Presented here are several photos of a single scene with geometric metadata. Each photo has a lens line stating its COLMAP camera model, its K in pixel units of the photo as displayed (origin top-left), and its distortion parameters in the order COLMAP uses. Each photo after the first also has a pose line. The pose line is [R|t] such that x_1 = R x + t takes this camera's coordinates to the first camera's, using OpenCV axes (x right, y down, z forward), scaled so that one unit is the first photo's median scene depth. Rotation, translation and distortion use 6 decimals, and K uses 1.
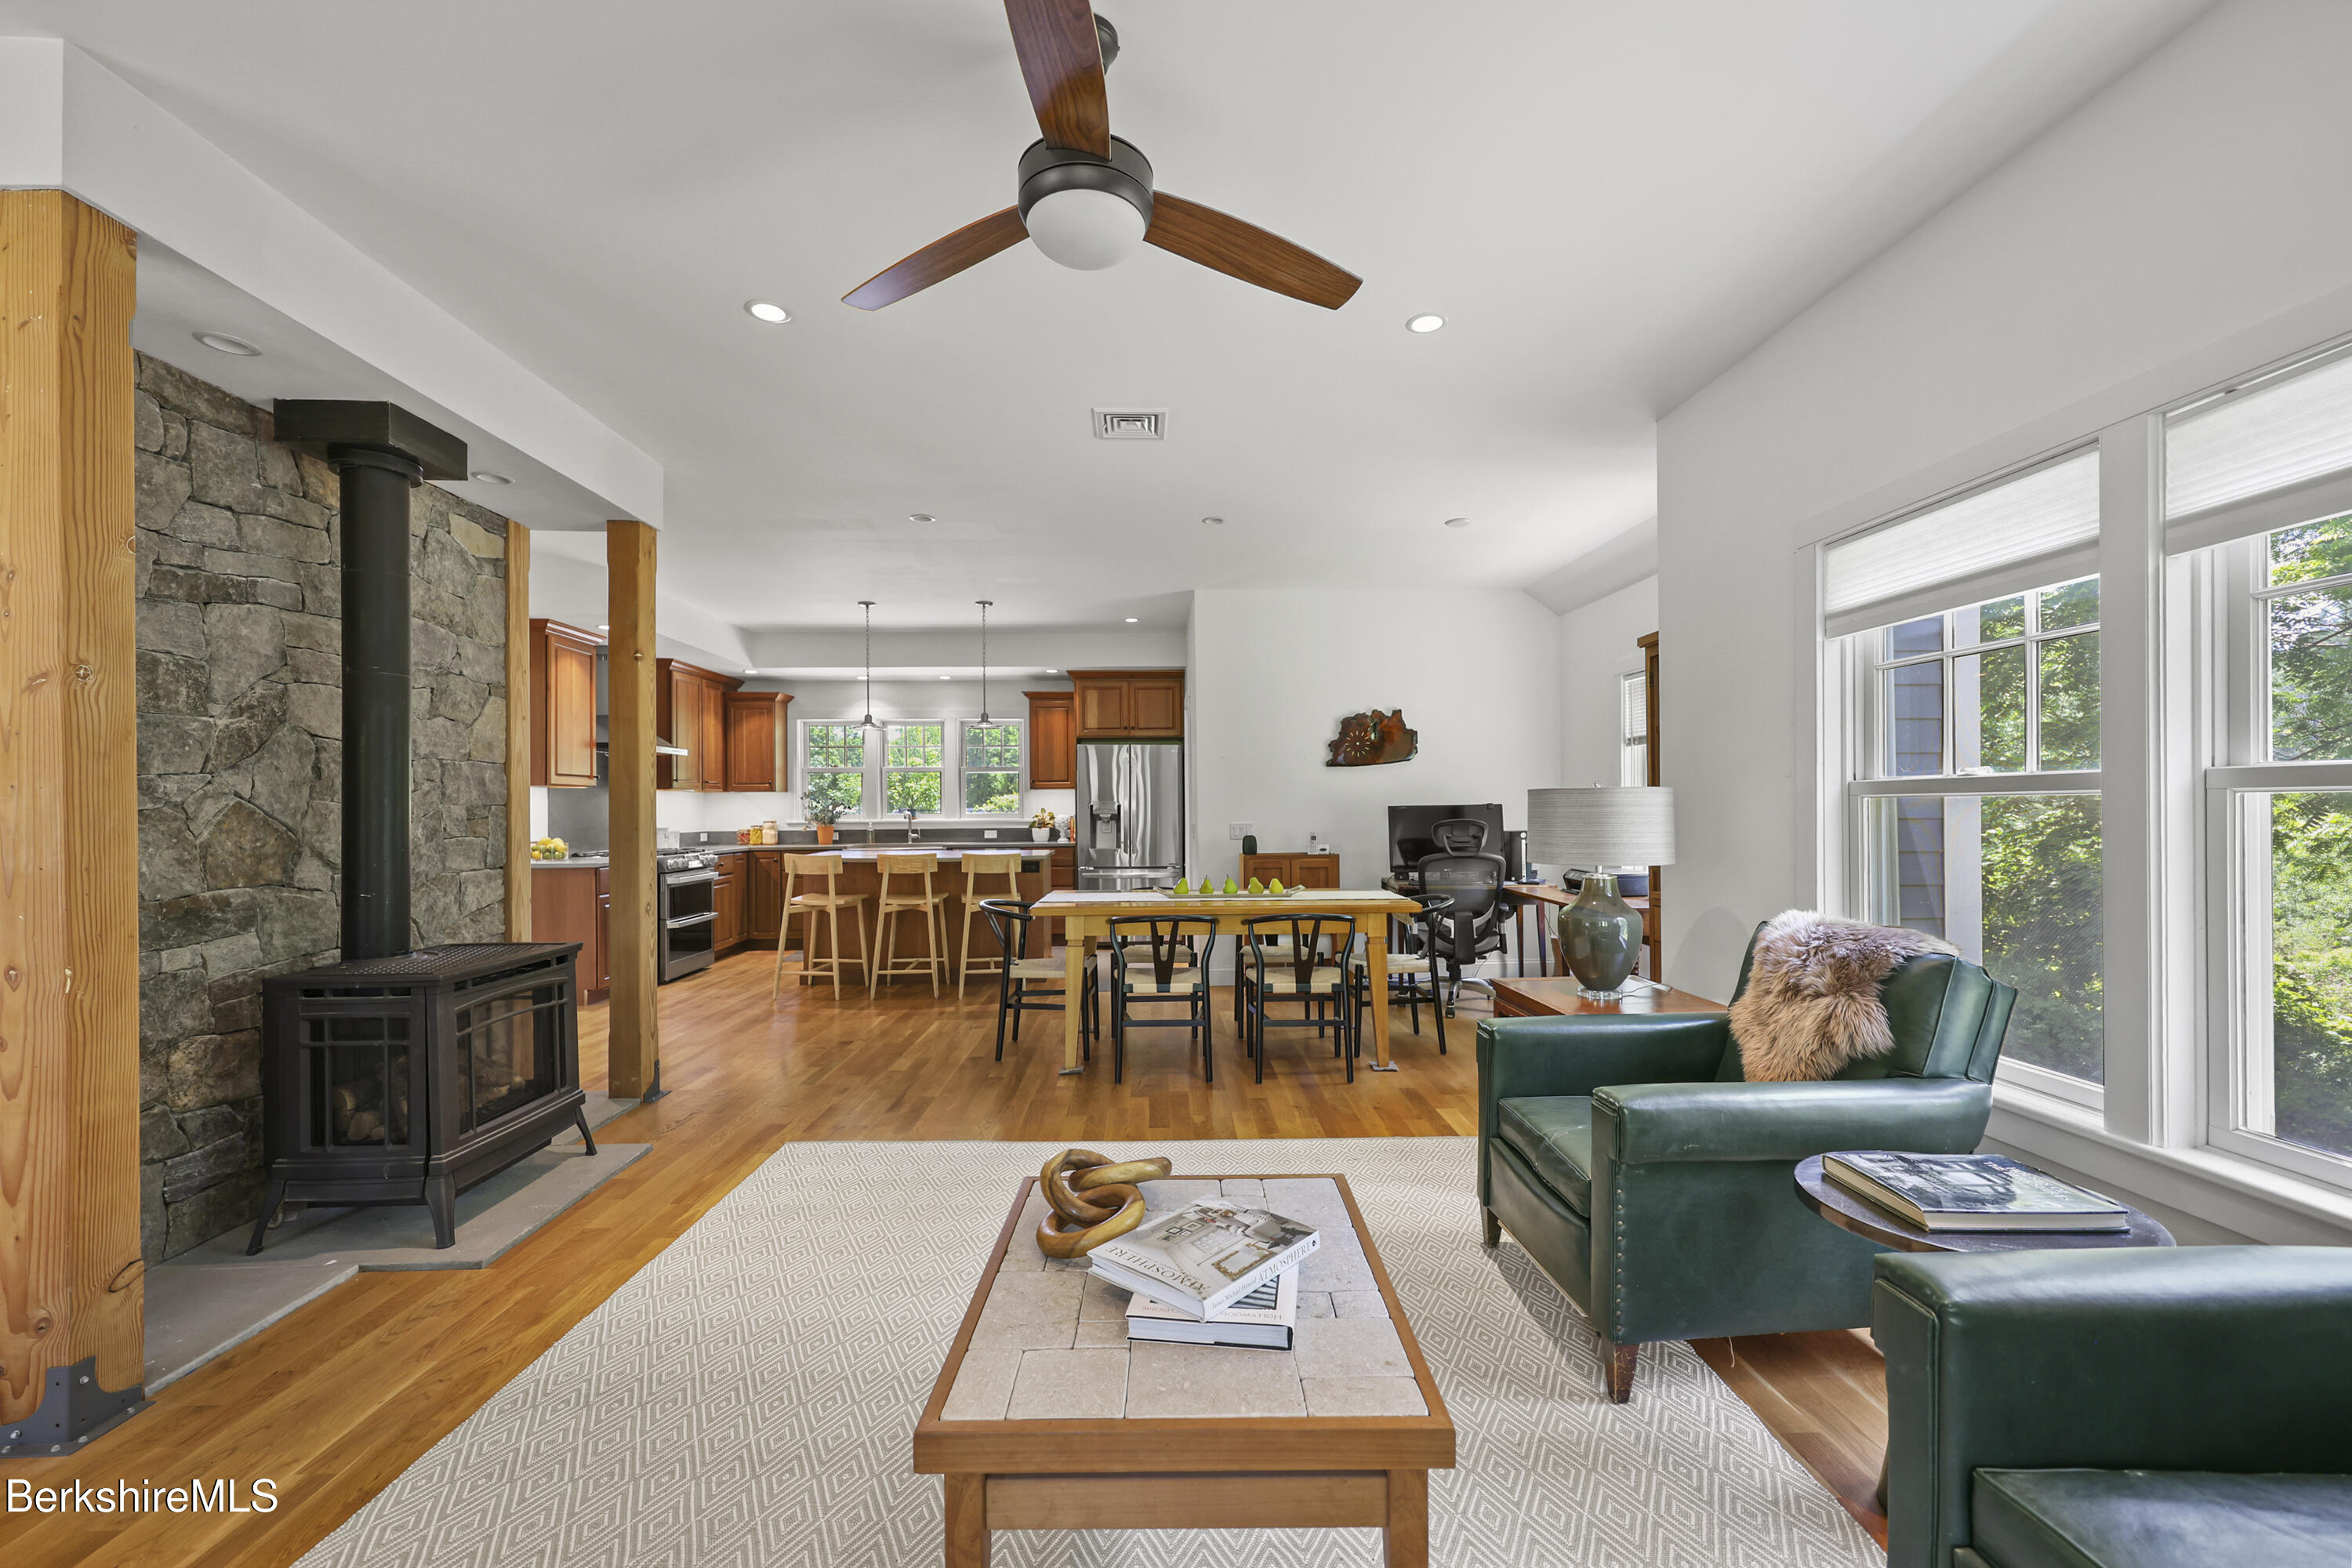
lens RADIAL K [[948.7, 0, 1189.8], [0, 948.7, 807.2], [0, 0, 1]] dist [0.000364, 0.000042]
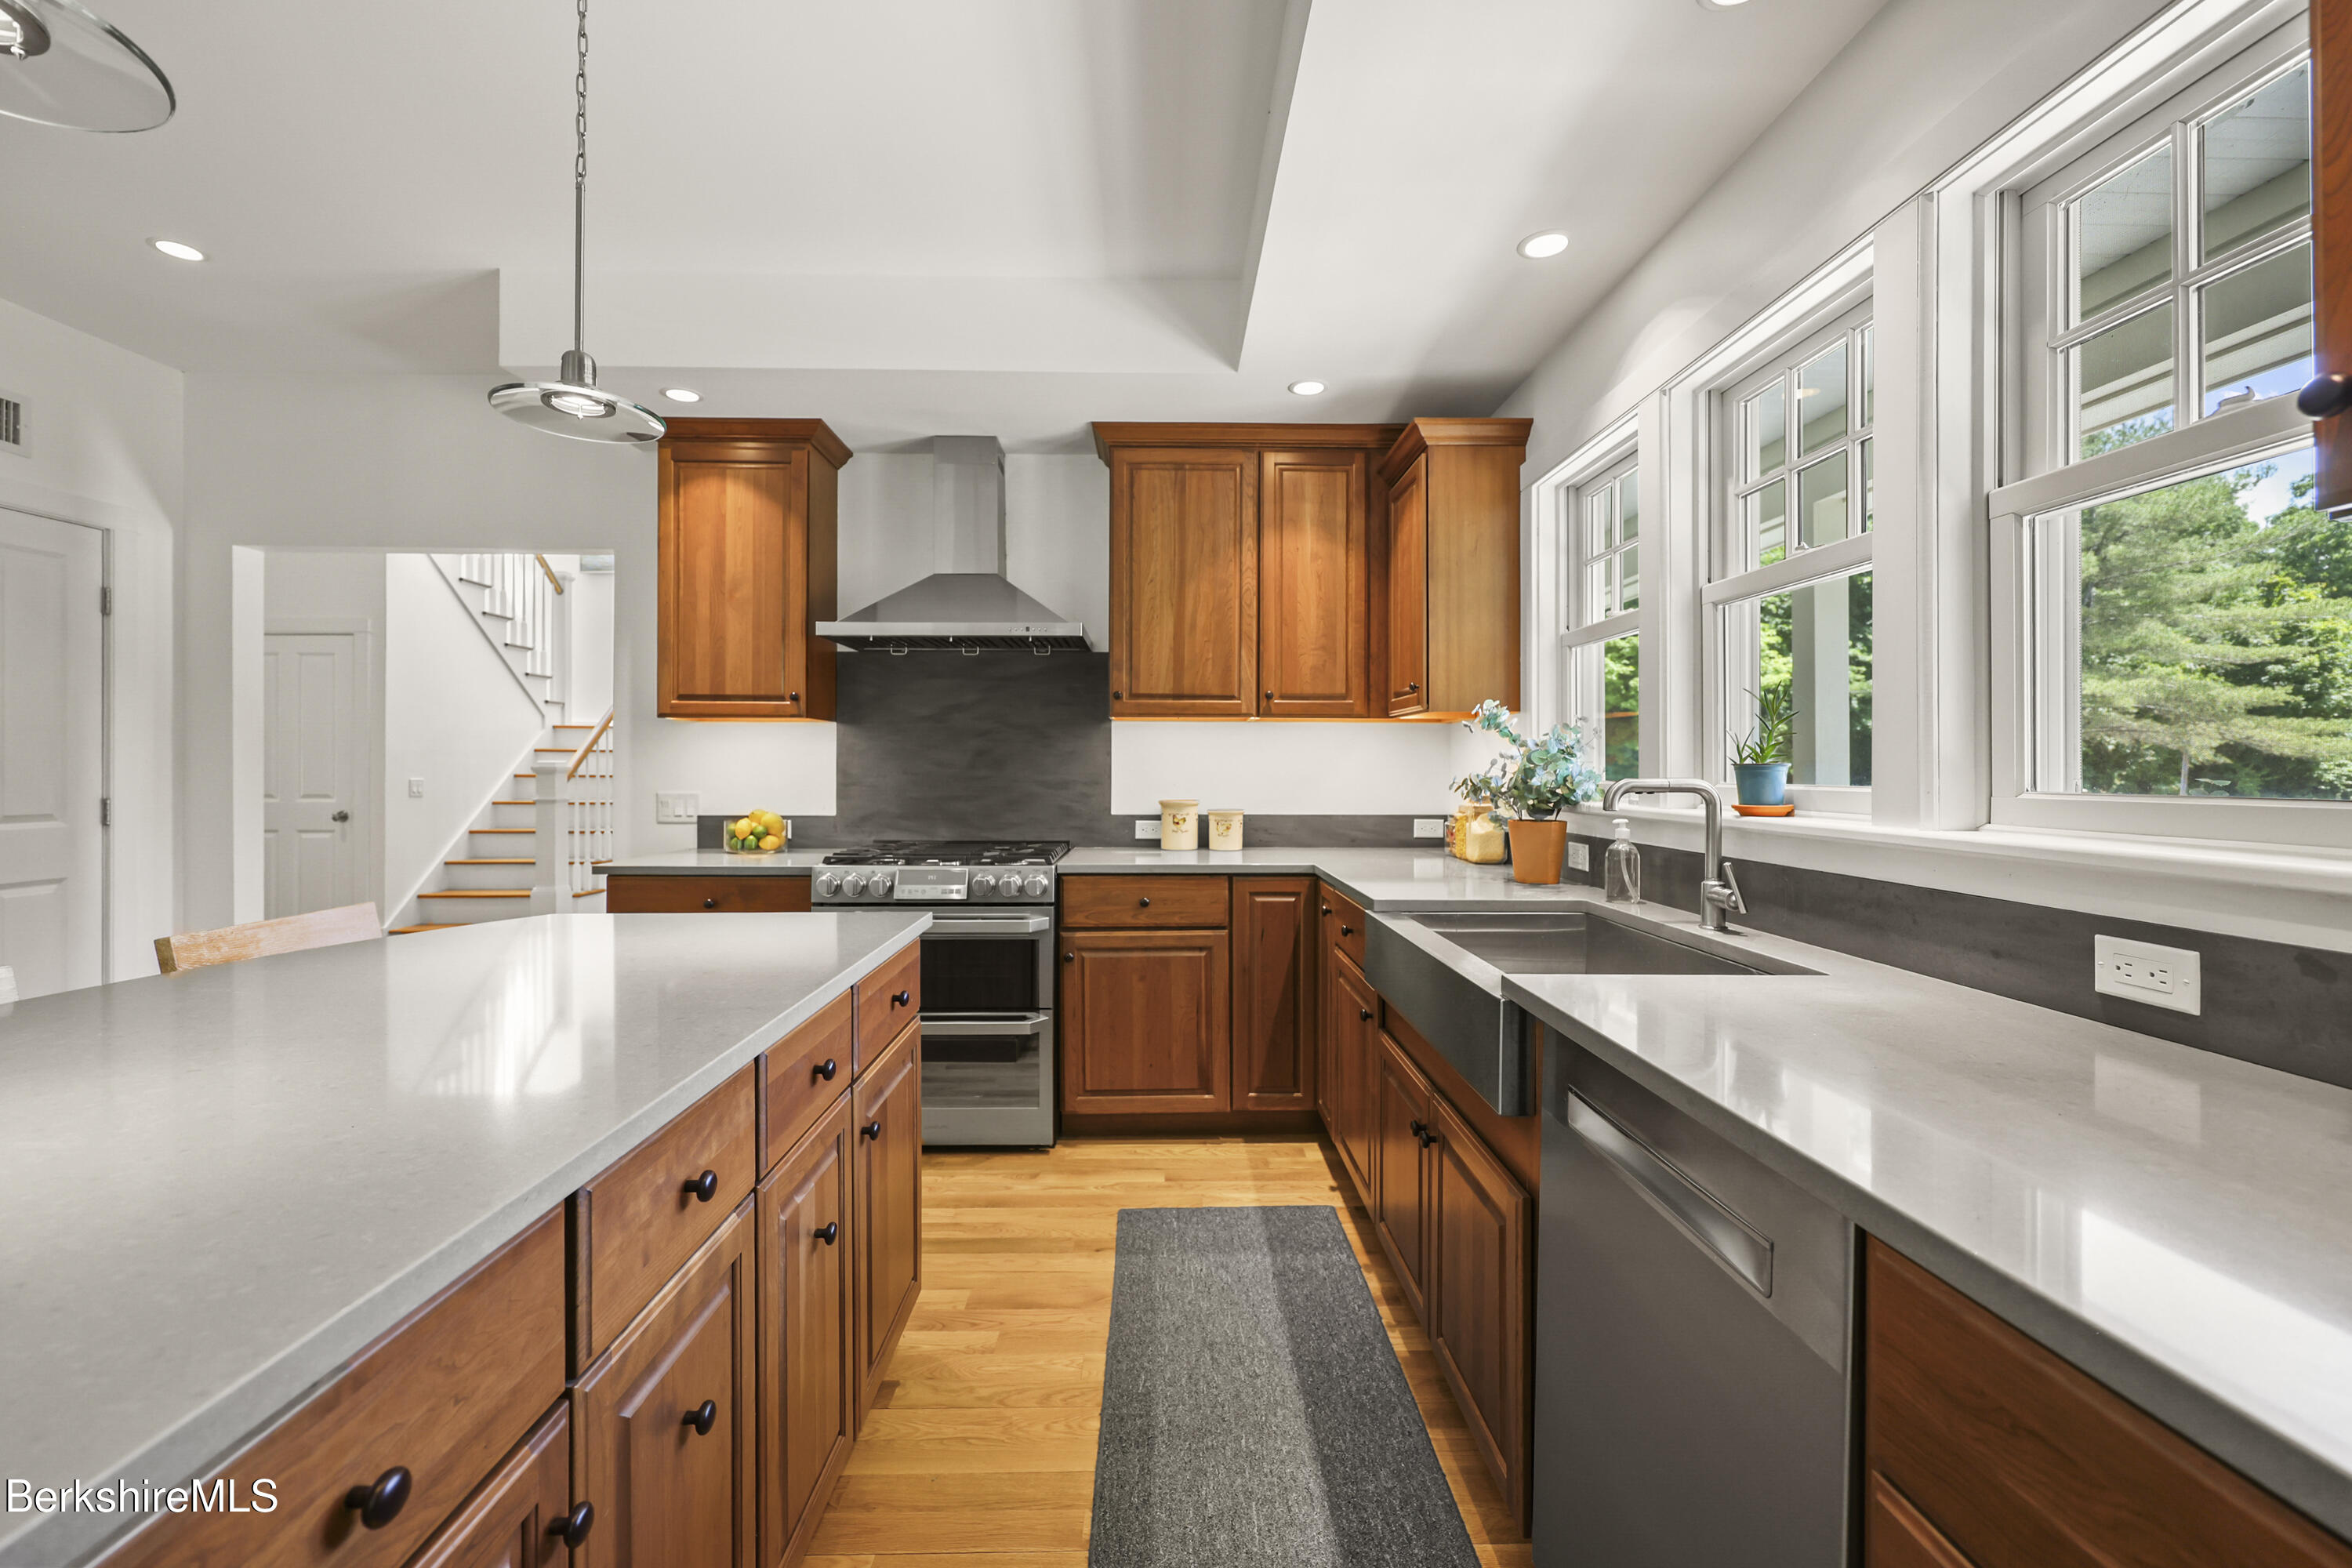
lens RADIAL K [[948.7, 0, 1181.7], [0, 948.7, 766.3], [0, 0, 1]] dist [0.000364, 0.000042]
pose [[-0.014776, 0.006931, -0.999867, -0.099465], [-0.001412, 0.999975, 0.006953, 0.001658], [0.999890, 0.001515, -0.014765, 1.018659]]
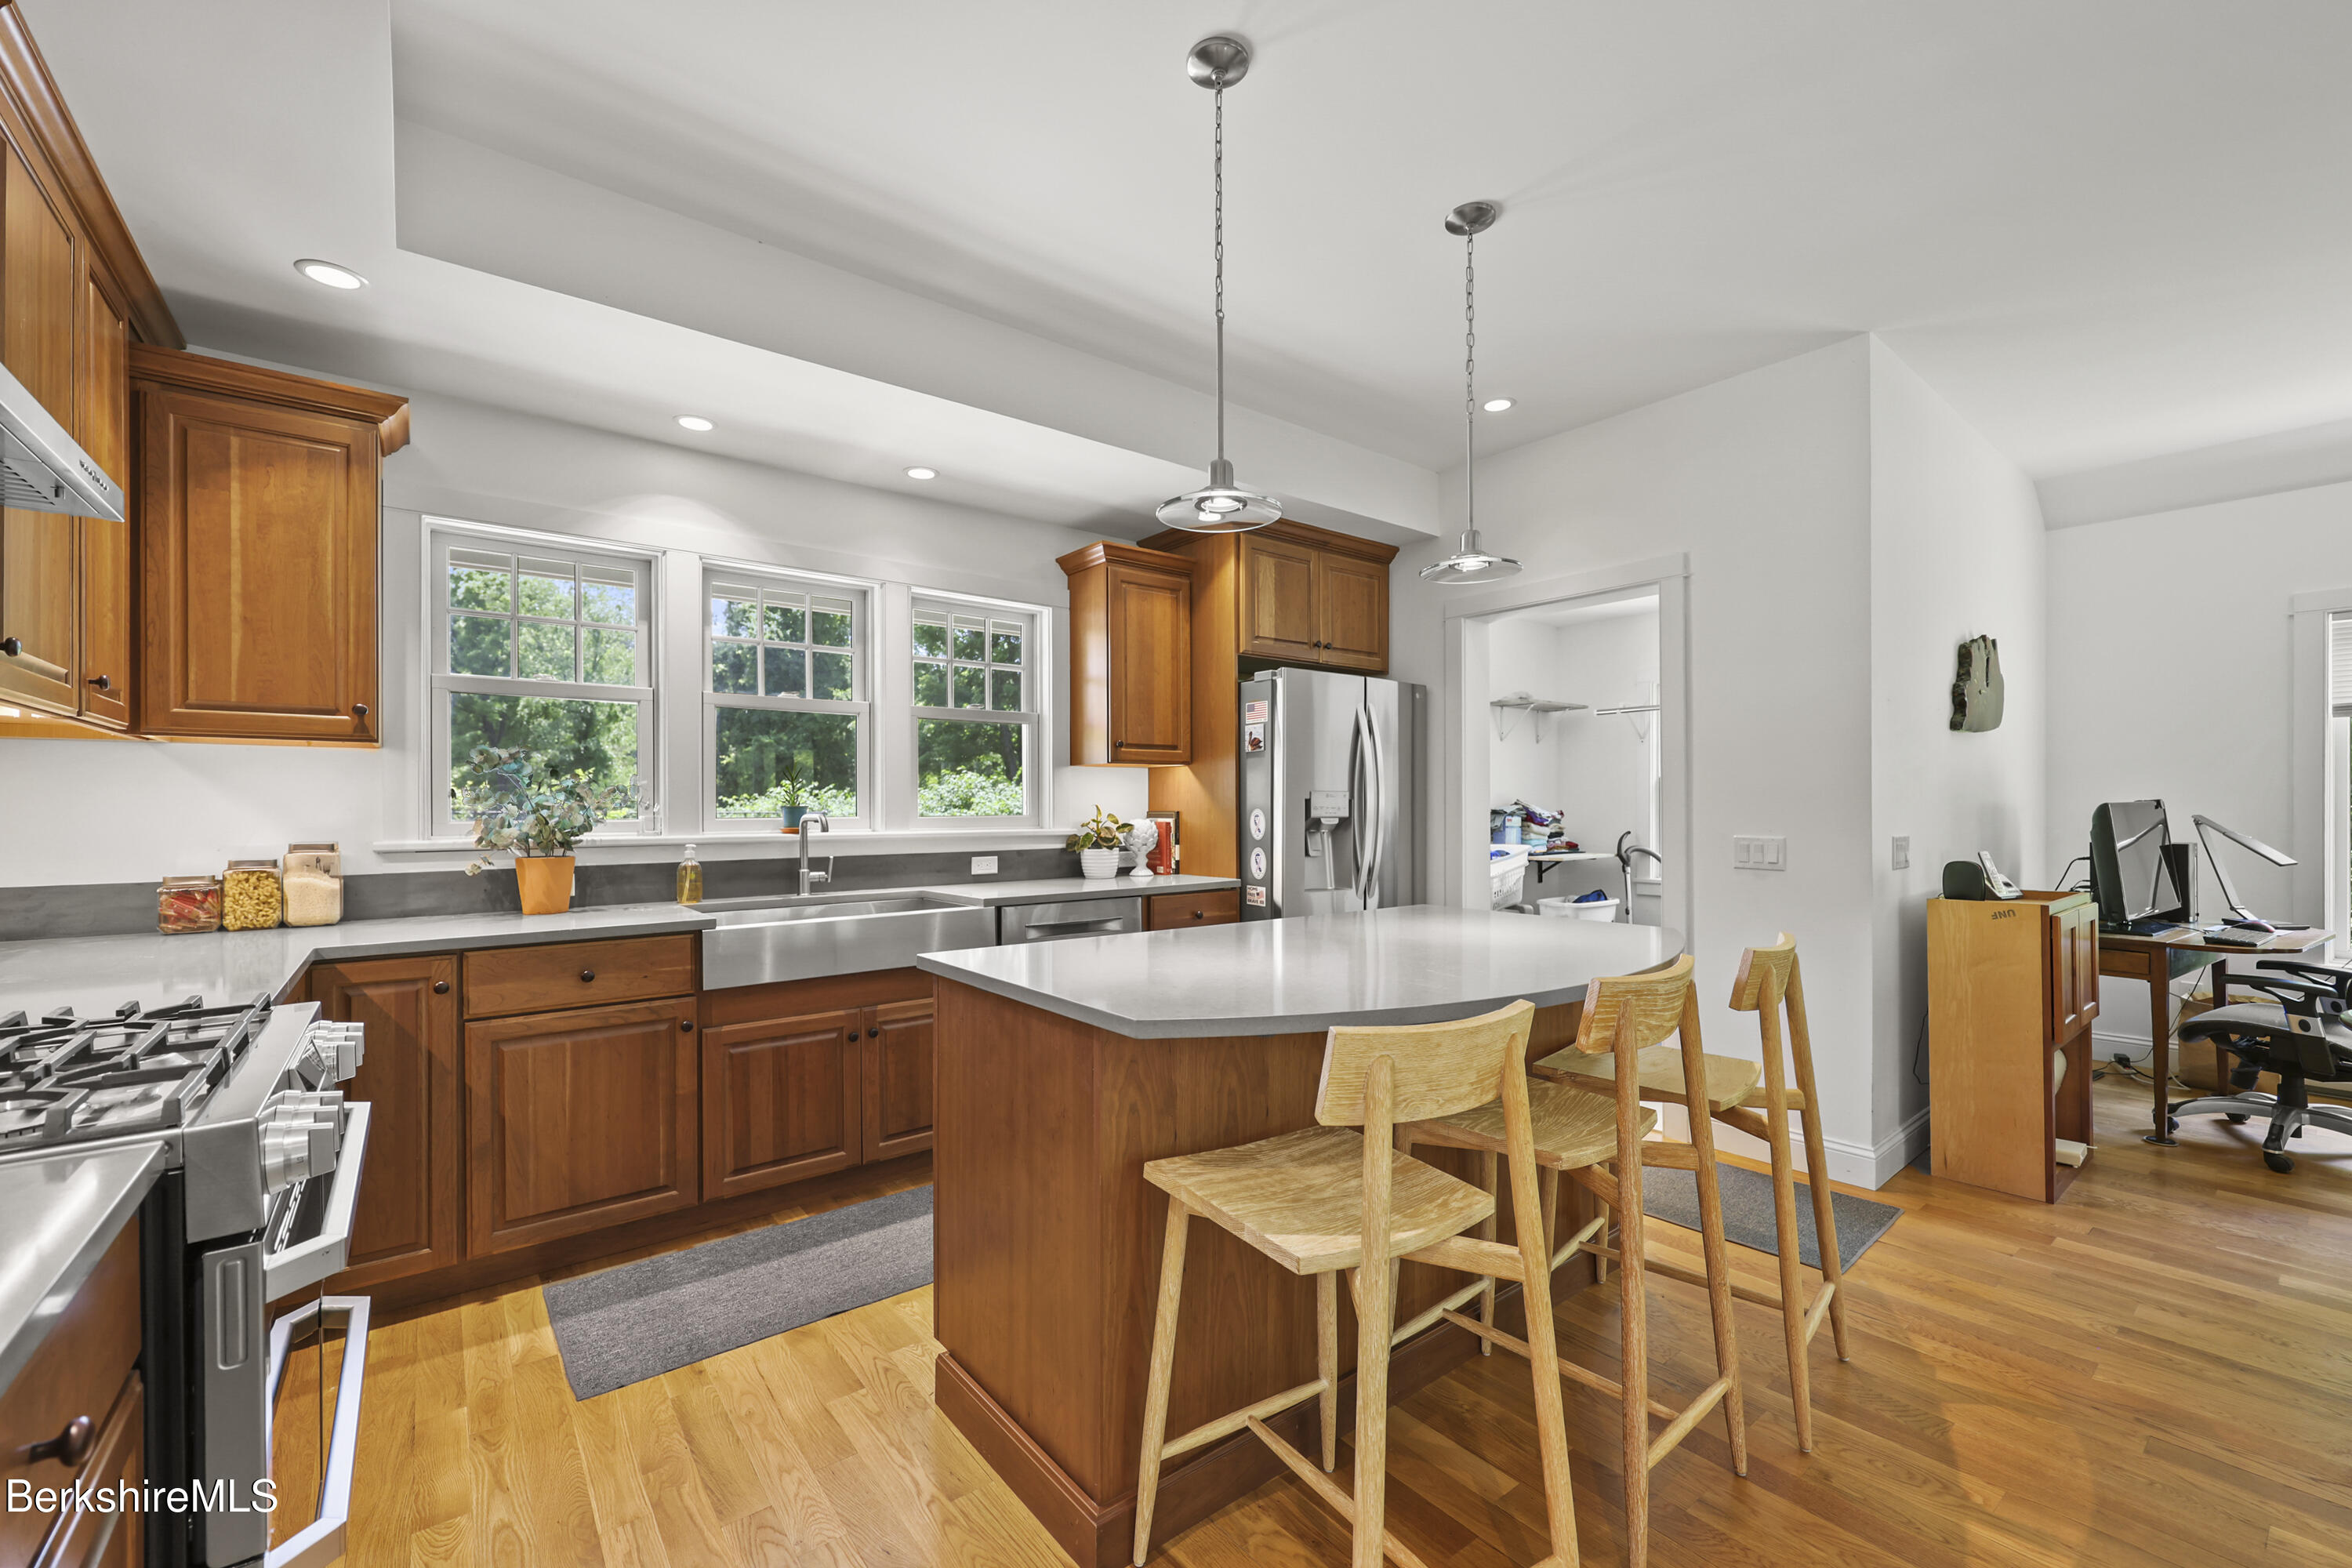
lens RADIAL K [[948.7, 0, 1183.0], [0, 948.7, 811.4], [0, 0, 1]] dist [0.000364, 0.000042]
pose [[0.809381, 0.001766, 0.587282, -0.453726], [-0.002383, 0.999997, 0.000278, 0.004471], [-0.587280, -0.001624, 0.809383, 0.693242]]
